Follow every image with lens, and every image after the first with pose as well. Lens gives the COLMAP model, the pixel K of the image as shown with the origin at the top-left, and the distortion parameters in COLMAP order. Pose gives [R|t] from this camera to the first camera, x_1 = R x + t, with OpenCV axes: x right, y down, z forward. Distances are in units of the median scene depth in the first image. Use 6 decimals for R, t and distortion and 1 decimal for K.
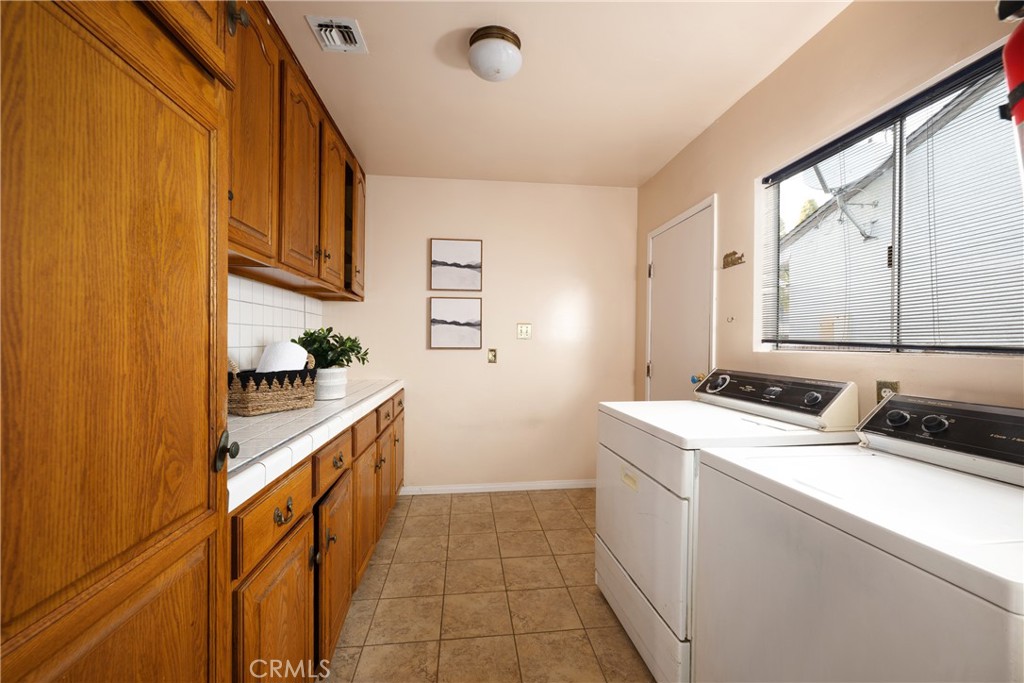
lens RADIAL K [[404.7, 0, 512.5], [0, 404.7, 343.6], [0, 0, 1]] dist [0.001171, 0.001042]
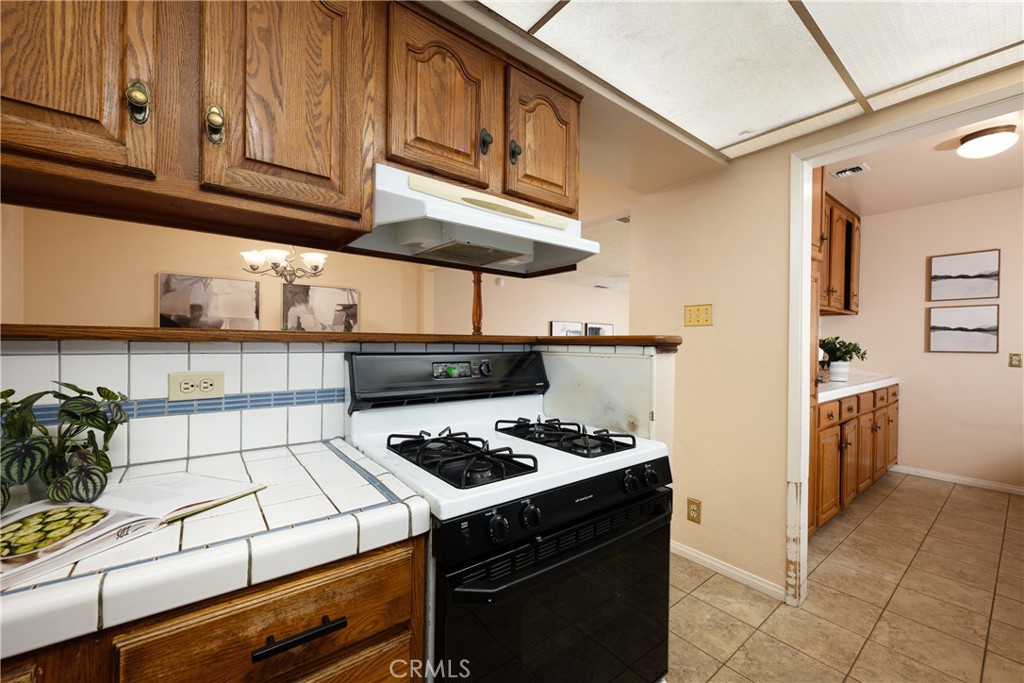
lens RADIAL K [[404.7, 0, 513.4], [0, 404.7, 341.9], [0, 0, 1]] dist [0.001171, 0.001042]
pose [[0.518558, 0.004620, -0.855030, 0.208443], [-0.009568, 0.999954, -0.000399, -0.004619], [0.854989, 0.008388, 0.518578, -0.751215]]
